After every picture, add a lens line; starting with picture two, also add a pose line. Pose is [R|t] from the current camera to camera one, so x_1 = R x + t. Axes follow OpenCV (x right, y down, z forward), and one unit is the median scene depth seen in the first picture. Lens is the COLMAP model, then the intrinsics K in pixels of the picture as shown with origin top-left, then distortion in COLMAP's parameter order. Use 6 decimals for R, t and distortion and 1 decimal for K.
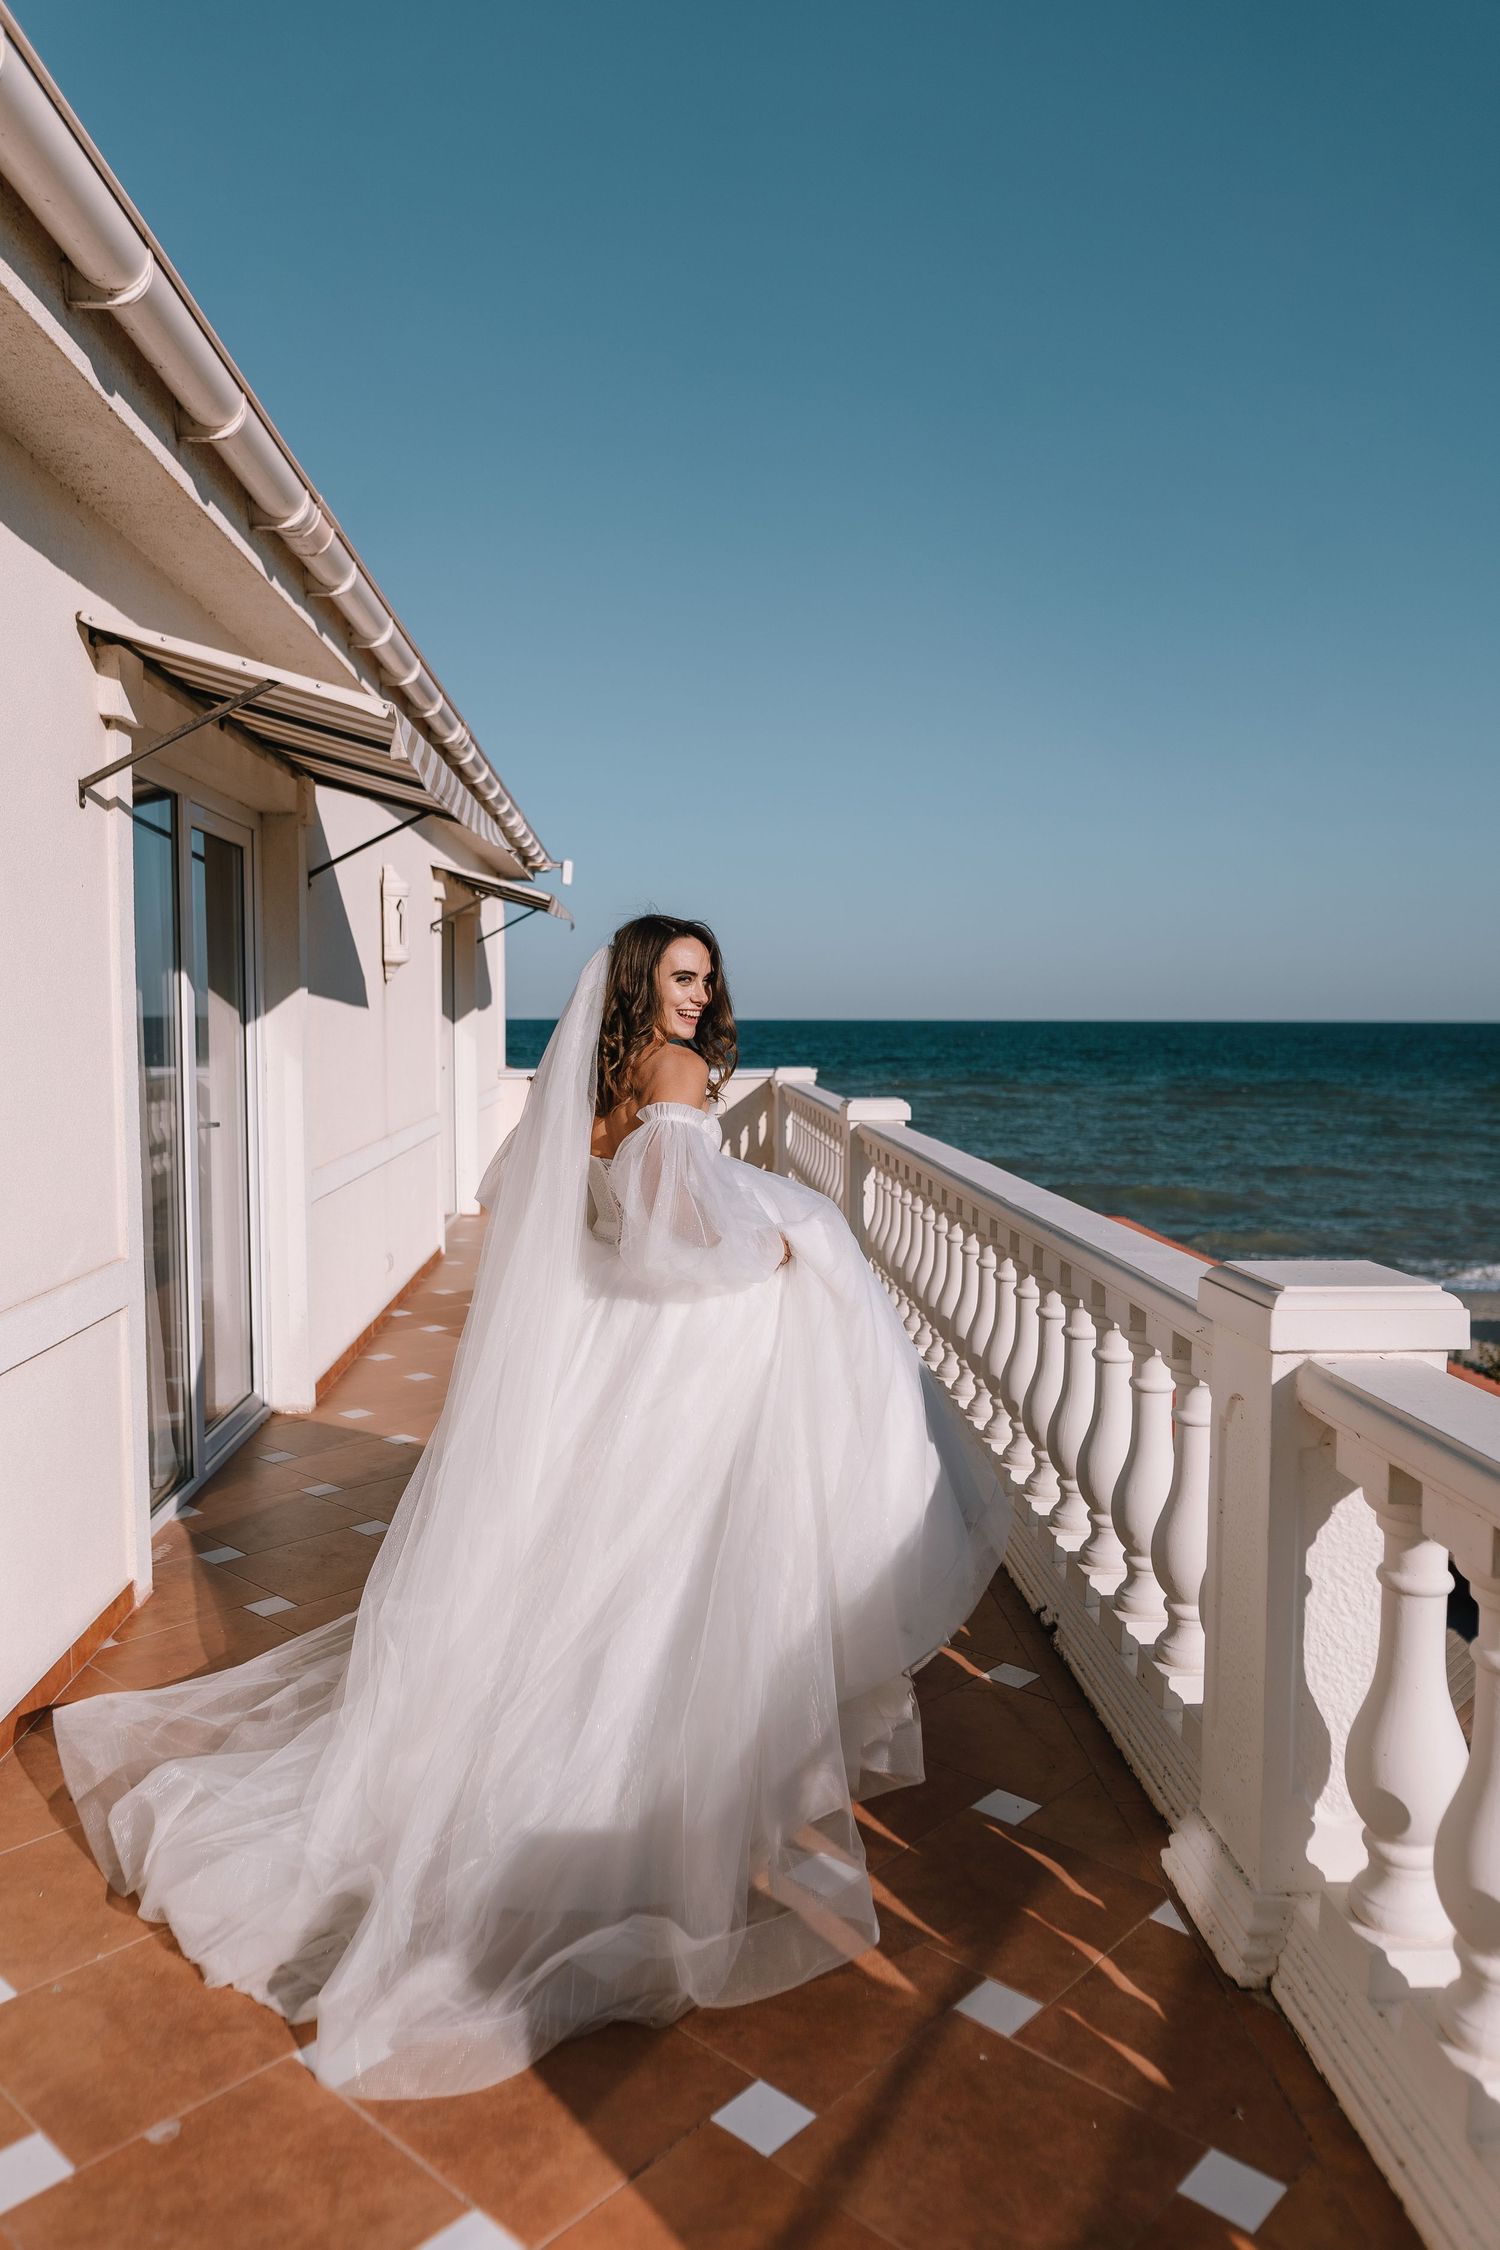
lens RADIAL K [[1467.1, 0, 750.0], [0, 1467.1, 1125.0], [0, 0, 1]] dist [-0.000278, 0.000233]
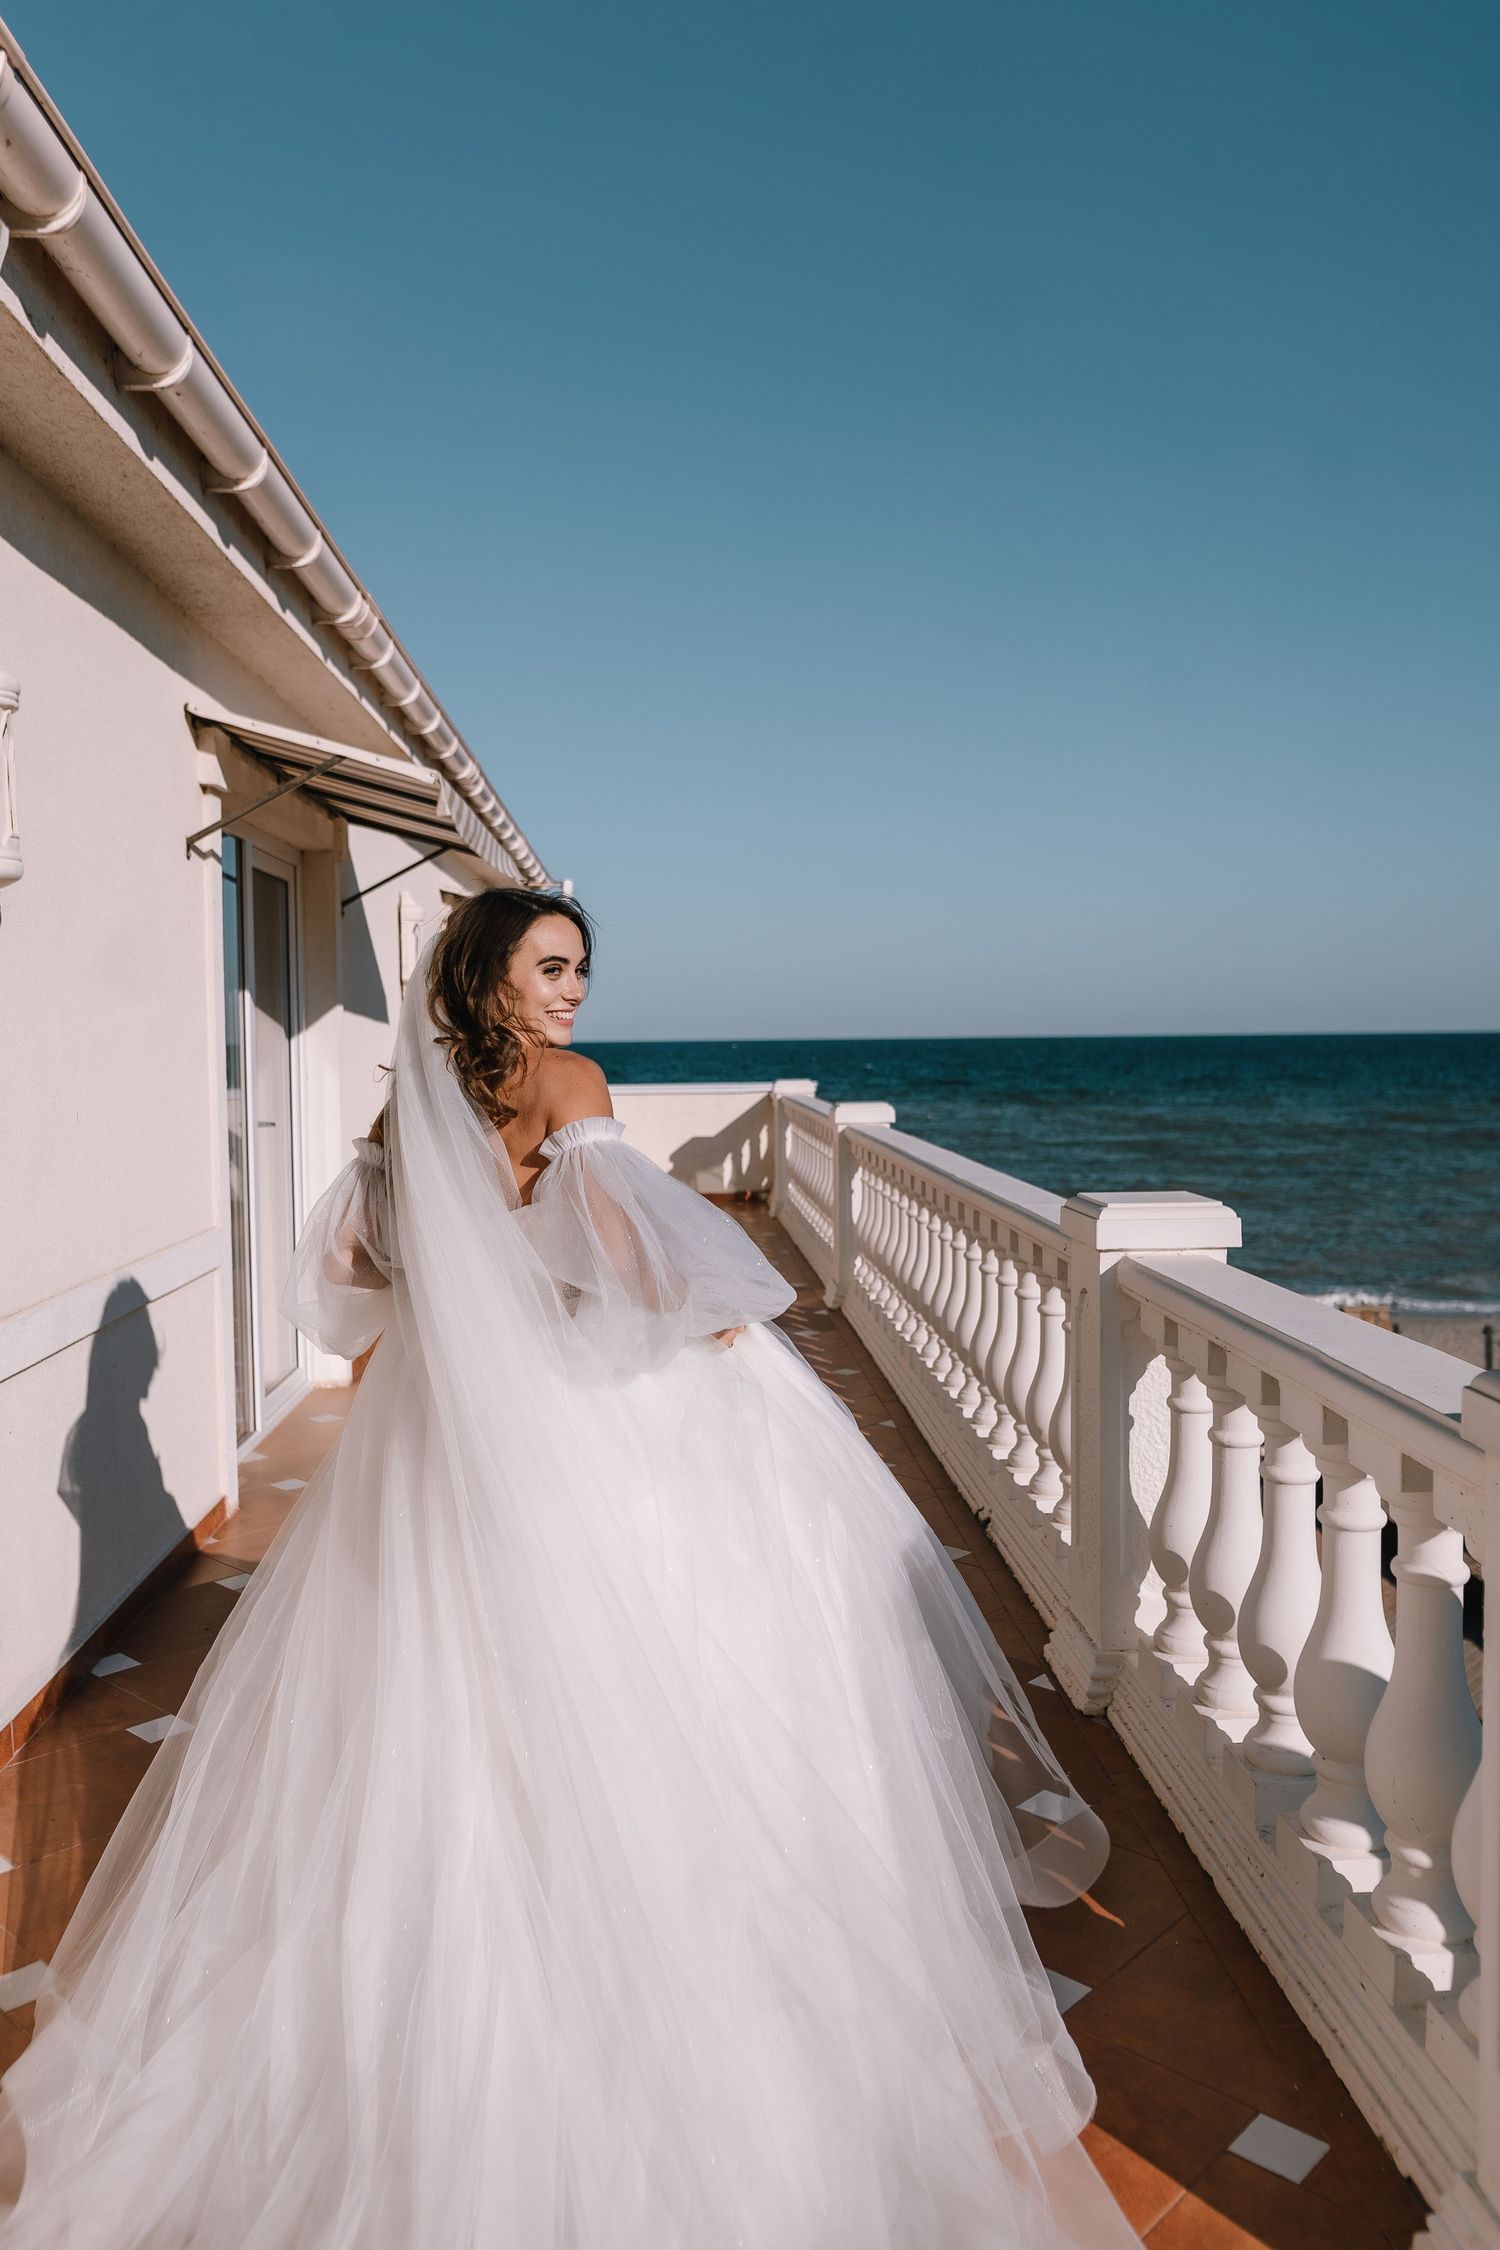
lens RADIAL K [[1630.3, 0, 750.0], [0, 1630.3, 1125.0], [0, 0, 1]] dist [-0.000329, 0.001033]
pose [[0.999872, -0.013420, -0.008714, 0.019889], [0.013236, 0.999694, -0.020913, 0.030418], [0.008992, 0.020795, 0.999743, -0.259959]]
